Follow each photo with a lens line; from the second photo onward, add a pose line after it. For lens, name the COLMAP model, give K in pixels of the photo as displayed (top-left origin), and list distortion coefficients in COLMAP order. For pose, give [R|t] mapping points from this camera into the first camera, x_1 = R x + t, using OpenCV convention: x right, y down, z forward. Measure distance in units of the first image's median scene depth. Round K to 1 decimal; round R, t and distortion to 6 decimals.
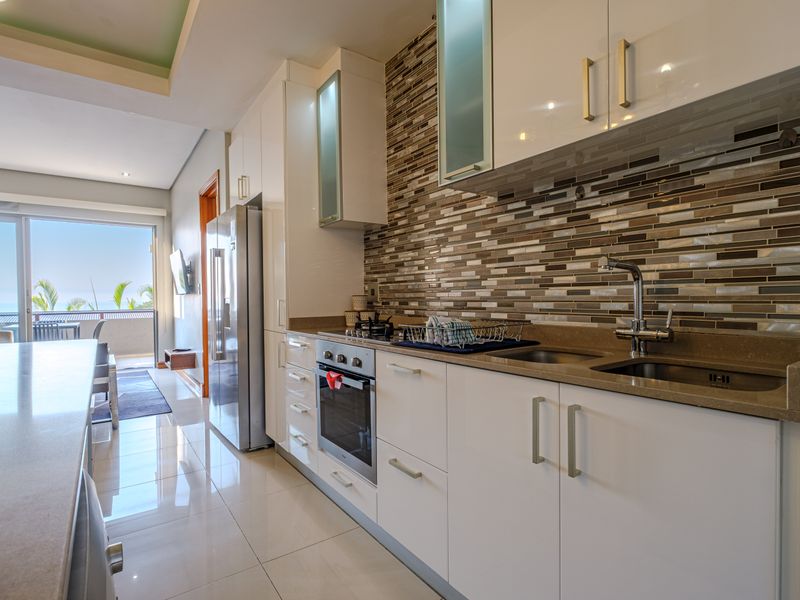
lens RADIAL K [[418.7, 0, 400.0], [0, 418.7, 300.0], [0, 0, 1]] dist [-0.002667, 0.000325]
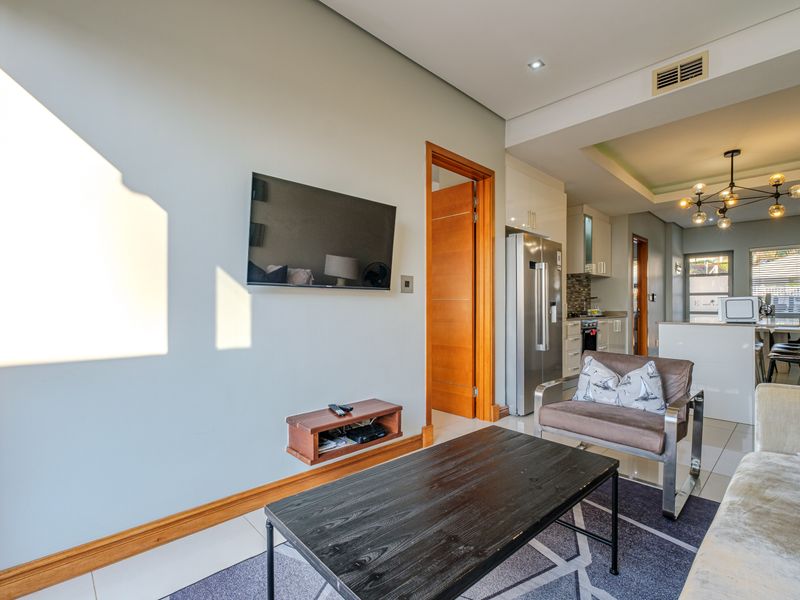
lens RADIAL K [[377.1, 0, 402.5], [0, 377.1, 304.2], [0, 0, 1]] dist [-0.002828, -0.000430]
pose [[-0.144823, 0.015843, 0.989331, -2.358568], [0.009215, 0.999850, -0.014663, 0.024454], [-0.989415, 0.006993, -0.144947, 2.487186]]
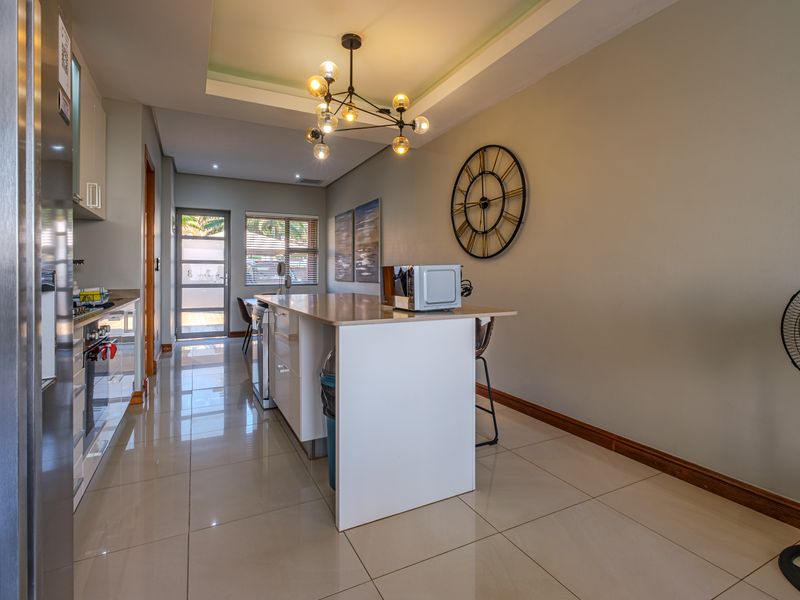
lens RADIAL K [[398.9, 0, 391.3], [0, 398.9, 270.2], [0, 0, 1]] dist [-0.002634, -0.000122]
pose [[-0.987668, 0.014670, 0.155875, -0.967756], [0.014004, 0.999888, -0.005370, -0.001914], [-0.155937, -0.003120, -0.987762, 1.769454]]
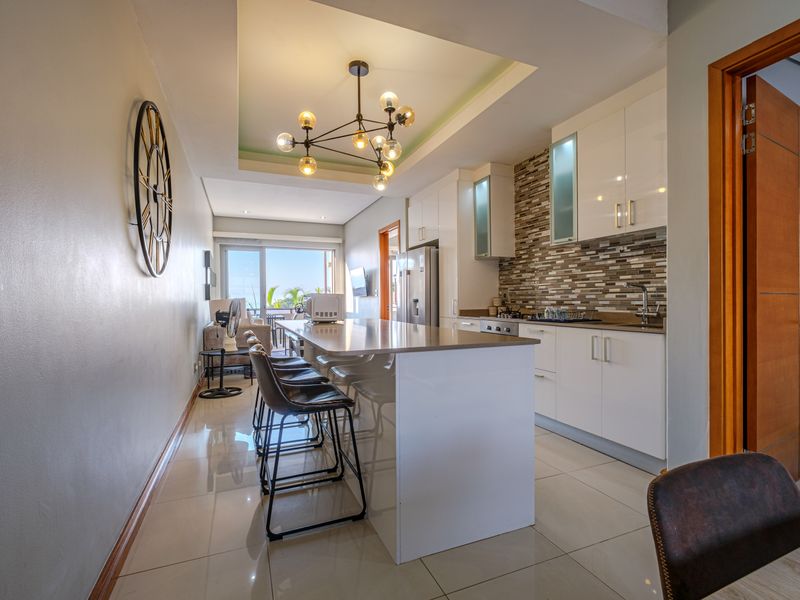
lens RADIAL K [[390.1, 0, 400.0], [0, 390.1, 300.0], [0, 0, 1]] dist [-0.002306, -0.000133]
pose [[0.974697, 0.004717, -0.223482, -0.168404], [-0.005851, 0.999973, -0.004412, 0.012248], [0.223455, 0.005608, 0.974698, -0.887801]]
